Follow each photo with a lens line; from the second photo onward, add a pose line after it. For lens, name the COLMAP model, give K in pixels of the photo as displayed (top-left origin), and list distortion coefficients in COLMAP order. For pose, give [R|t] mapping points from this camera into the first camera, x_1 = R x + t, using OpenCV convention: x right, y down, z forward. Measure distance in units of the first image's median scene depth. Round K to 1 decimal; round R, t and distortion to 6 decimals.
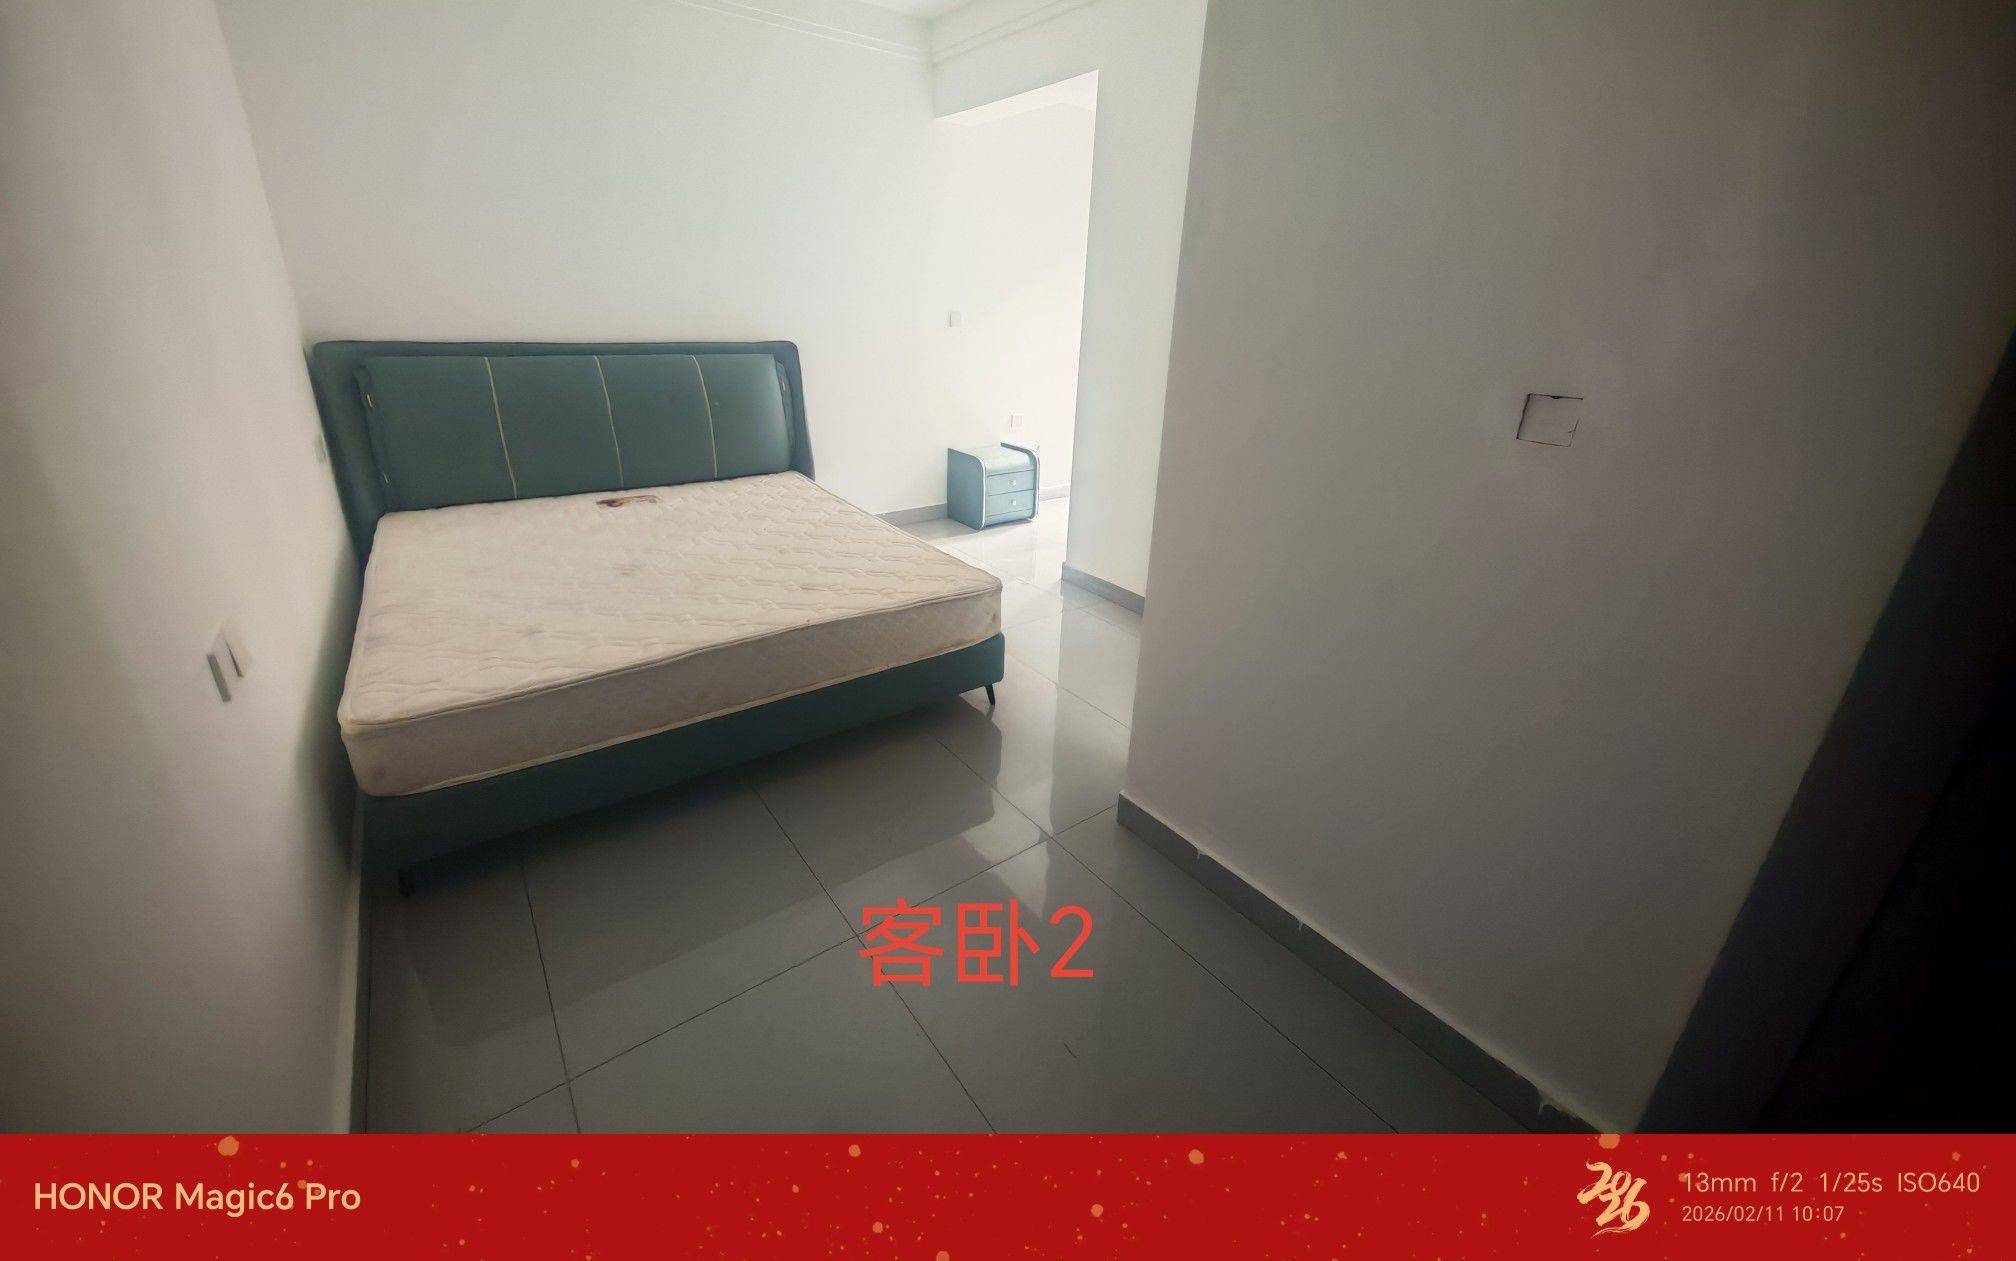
lens RADIAL K [[754.6, 0, 1009.5], [0, 754.6, 563.0], [0, 0, 1]] dist [-0.001605, -0.000295]
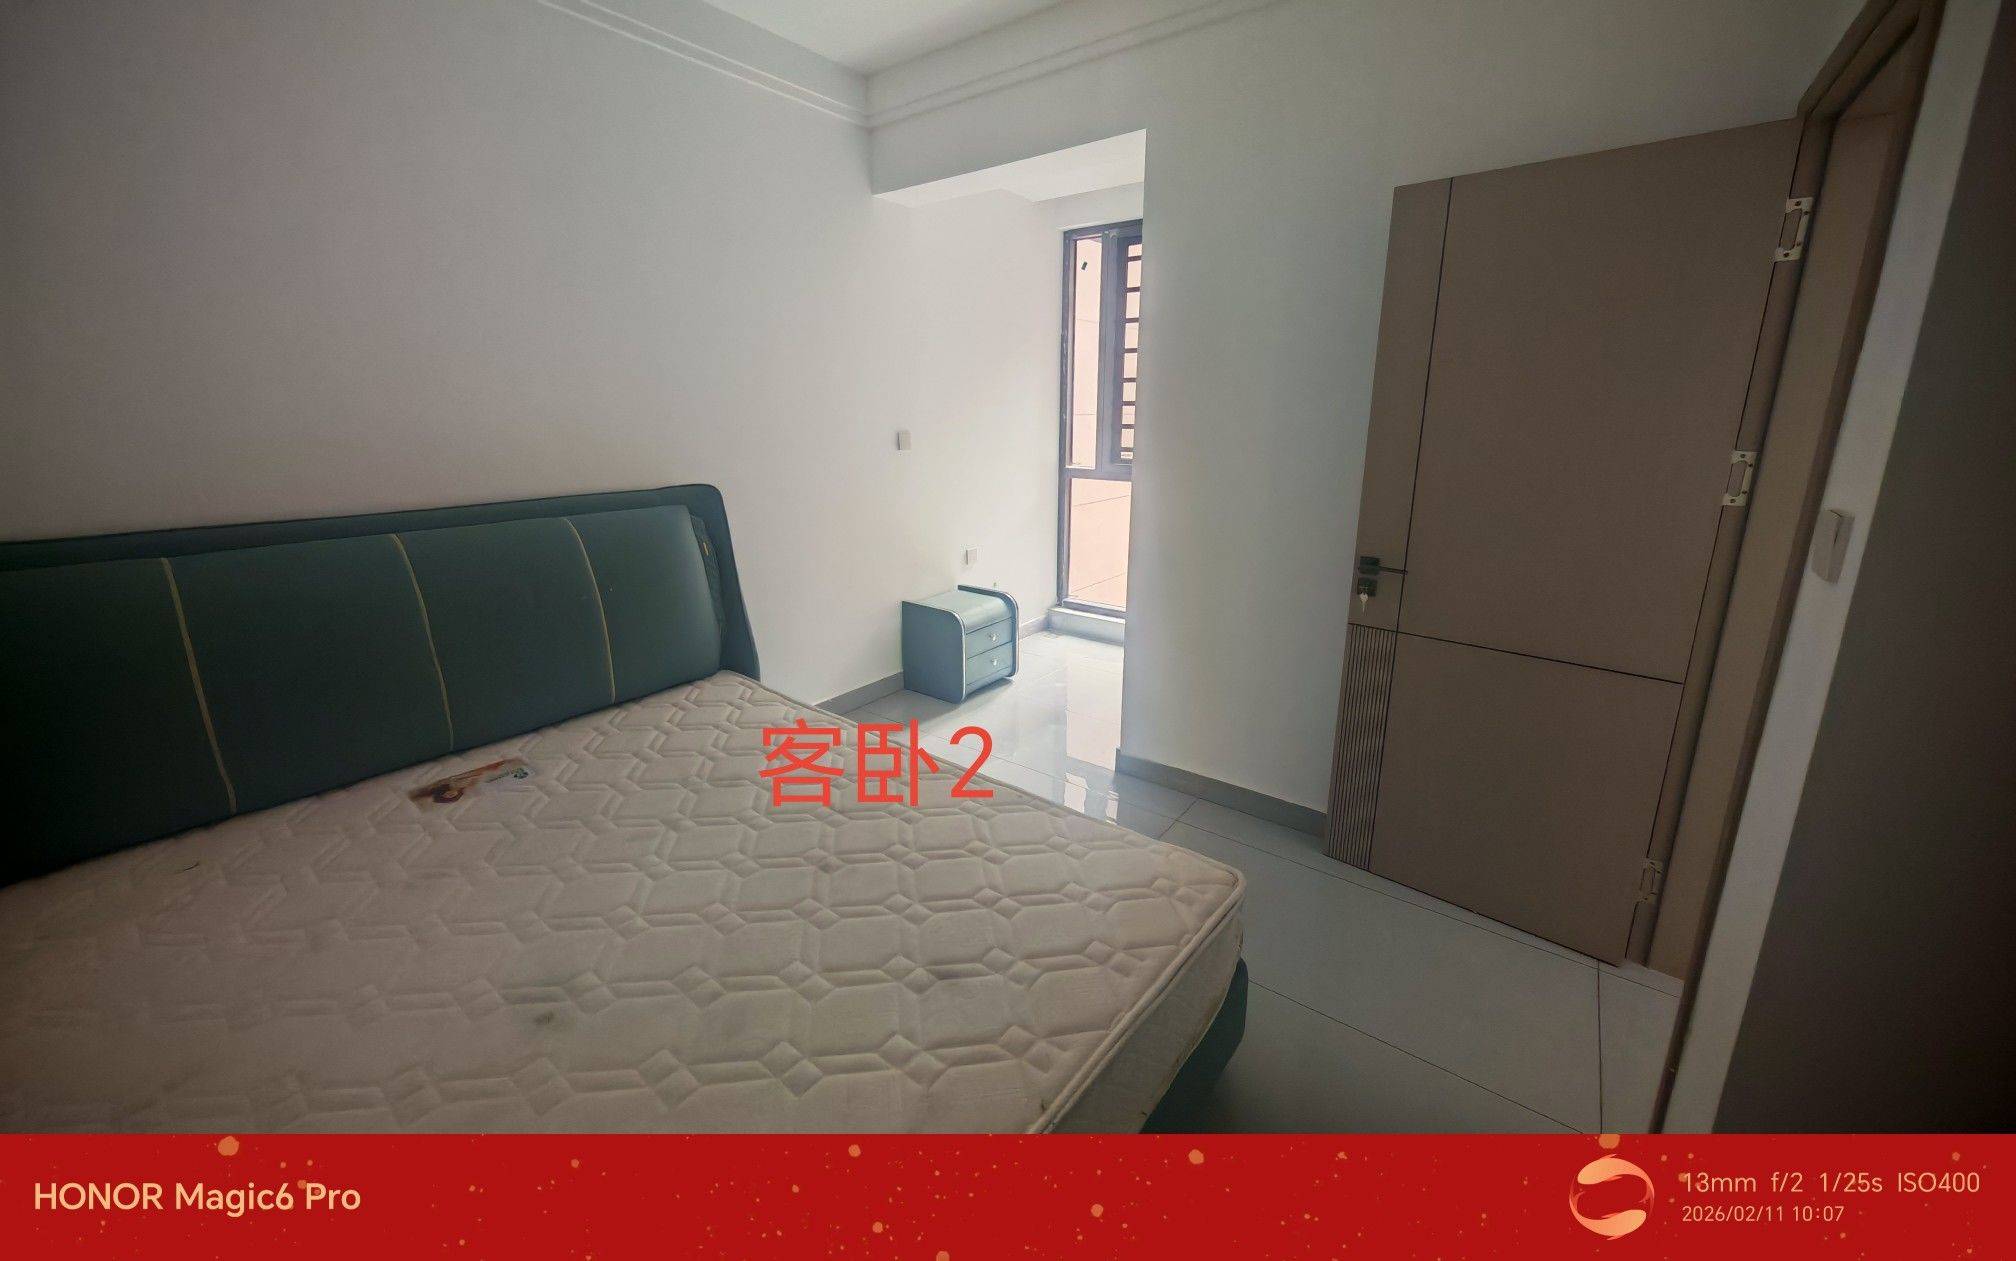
lens RADIAL K [[754.6, 0, 1009.5], [0, 754.6, 563.0], [0, 0, 1]] dist [-0.001605, -0.000295]
pose [[0.962818, -0.086319, 0.255990, -0.203748], [0.117974, 0.986797, -0.110972, -0.110986], [-0.243031, 0.137046, 0.960289, 0.273991]]
